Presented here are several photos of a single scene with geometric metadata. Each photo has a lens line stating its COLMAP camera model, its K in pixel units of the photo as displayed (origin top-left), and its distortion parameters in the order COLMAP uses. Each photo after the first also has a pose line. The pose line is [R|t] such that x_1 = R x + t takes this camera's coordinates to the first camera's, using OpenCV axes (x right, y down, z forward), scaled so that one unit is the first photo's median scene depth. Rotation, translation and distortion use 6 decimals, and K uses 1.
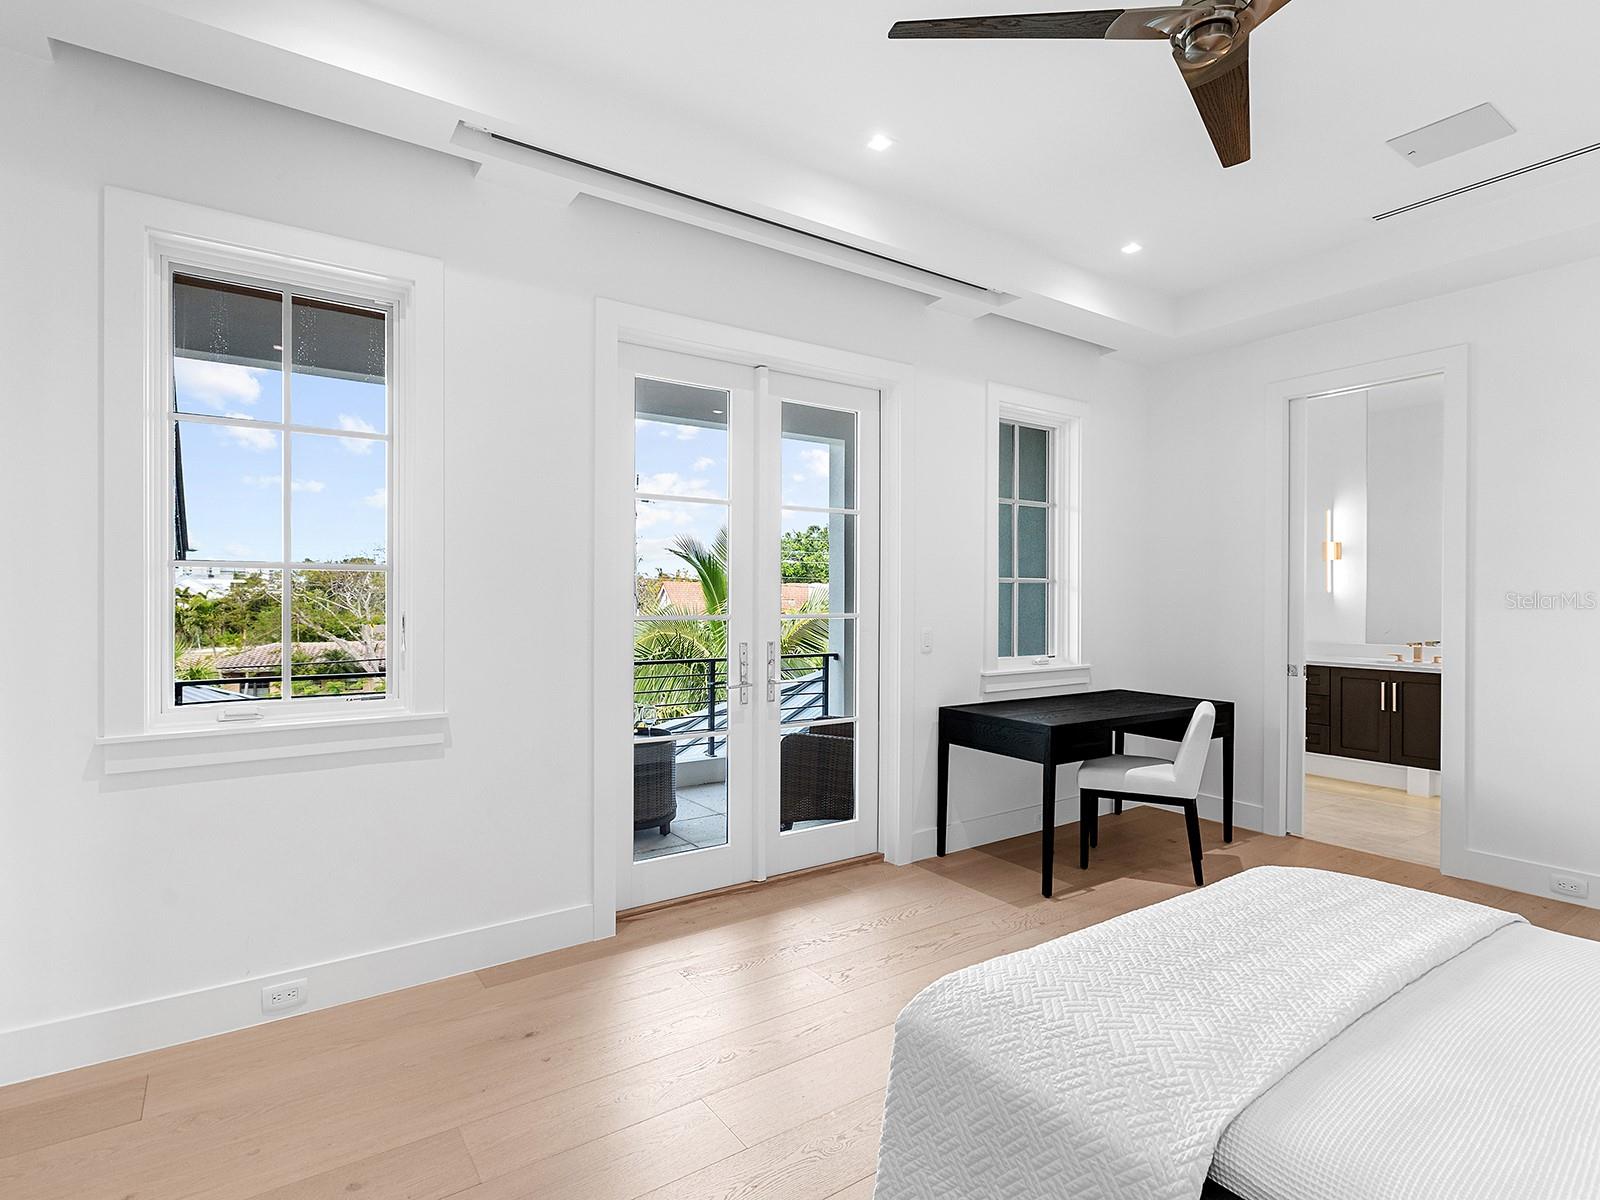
lens RADIAL K [[831.0, 0, 906.3], [0, 831.0, 600.7], [0, 0, 1]] dist [-0.000503, 0.000007]
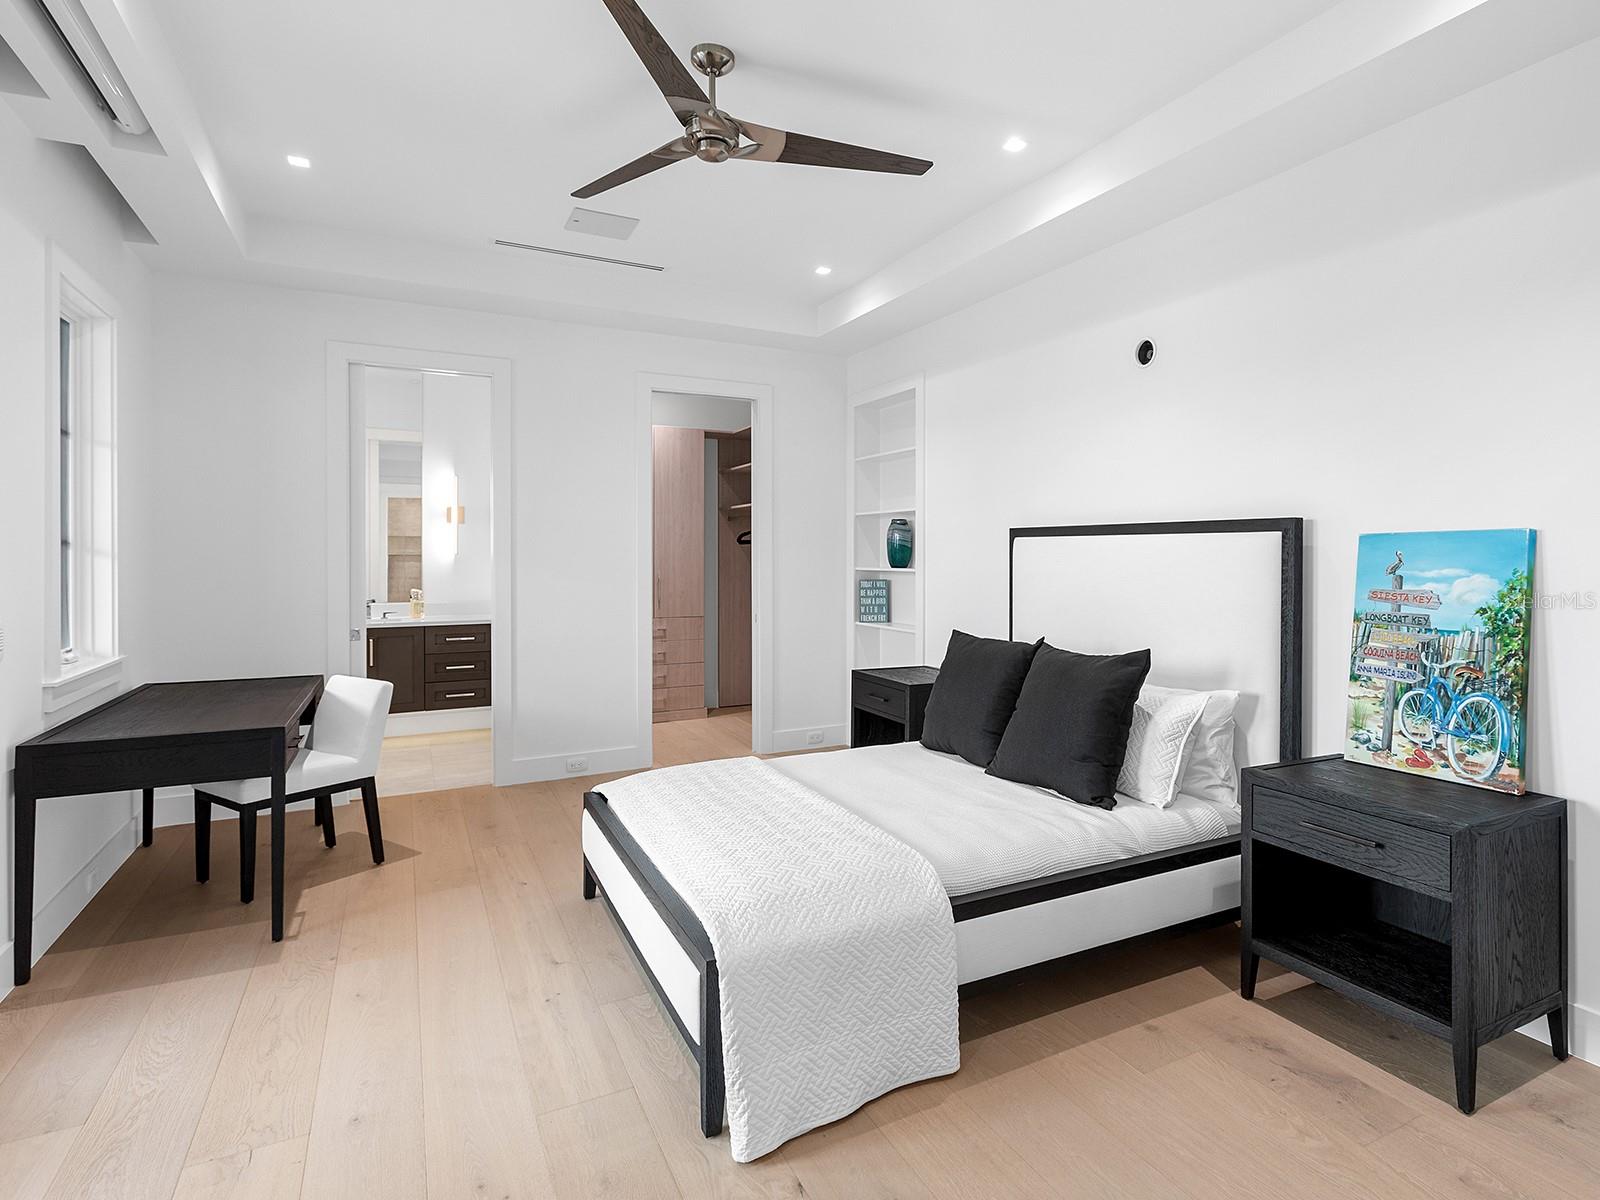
lens RADIAL K [[824.7, 0, 823.0], [0, 824.7, 583.1], [0, 0, 1]] dist [0.000695, 0.000651]
pose [[0.189622, -0.035787, 0.981205, -0.477930], [0.005217, 0.999358, 0.035441, -0.013296], [-0.981843, -0.001602, 0.189687, 0.315955]]
